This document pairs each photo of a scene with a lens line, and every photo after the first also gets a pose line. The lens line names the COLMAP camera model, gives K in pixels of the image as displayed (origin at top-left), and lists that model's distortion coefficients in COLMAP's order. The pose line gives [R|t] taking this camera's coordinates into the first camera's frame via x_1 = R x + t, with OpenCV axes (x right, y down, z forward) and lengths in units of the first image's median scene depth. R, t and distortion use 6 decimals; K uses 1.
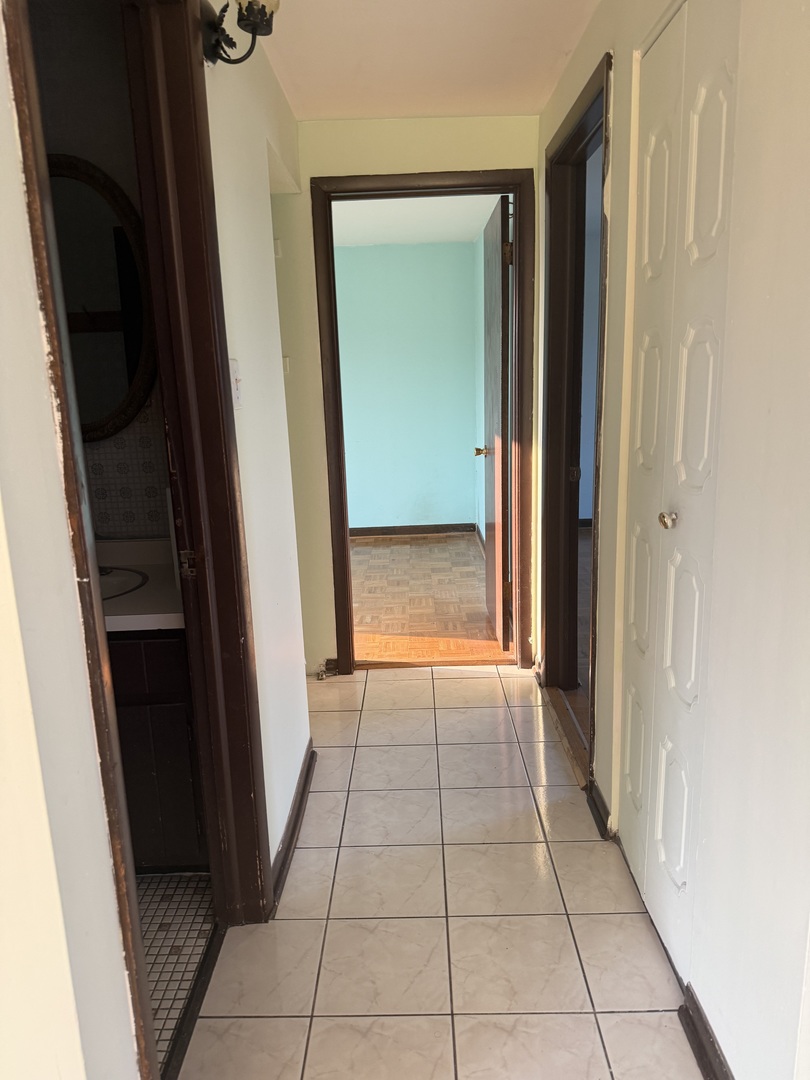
lens RADIAL K [[759.7, 0, 405.0], [0, 759.7, 540.0], [0, 0, 1]] dist [0.176890, -0.337734]
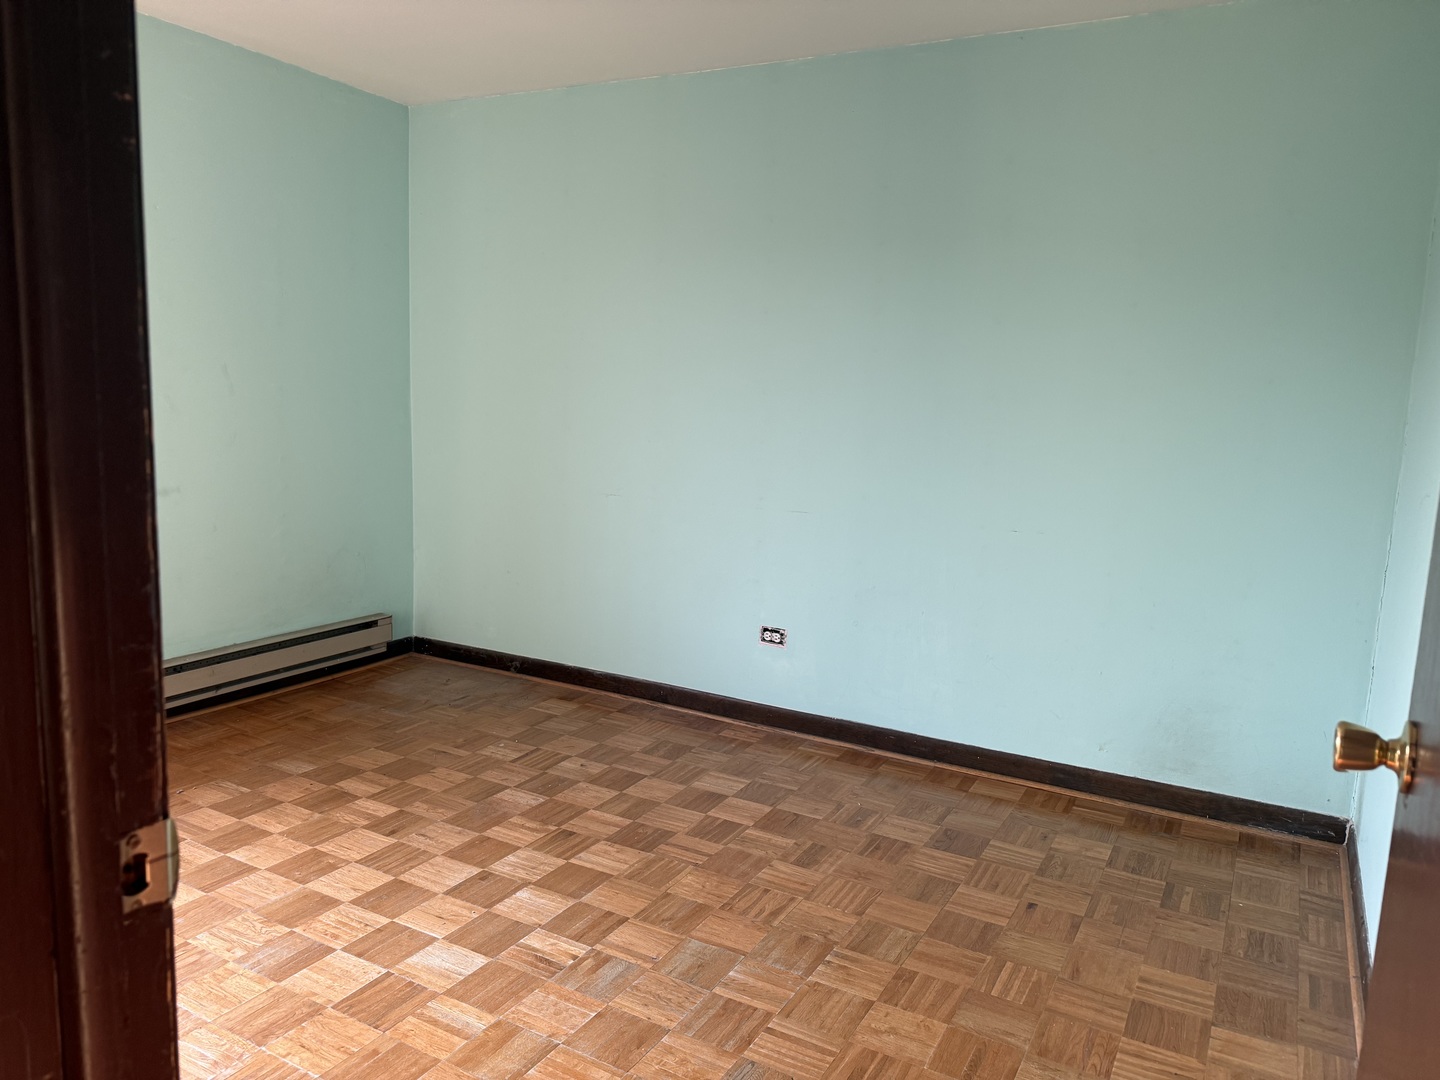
lens RADIAL K [[1026.0, 0, 720.0], [0, 1026.0, 540.0], [0, 0, 1]] dist [0.002466, 0.000346]
pose [[0.875445, 0.131331, -0.465133, 0.055494], [-0.162558, 0.986316, -0.027469, -0.100964], [0.455161, 0.099659, 0.884814, 0.564101]]
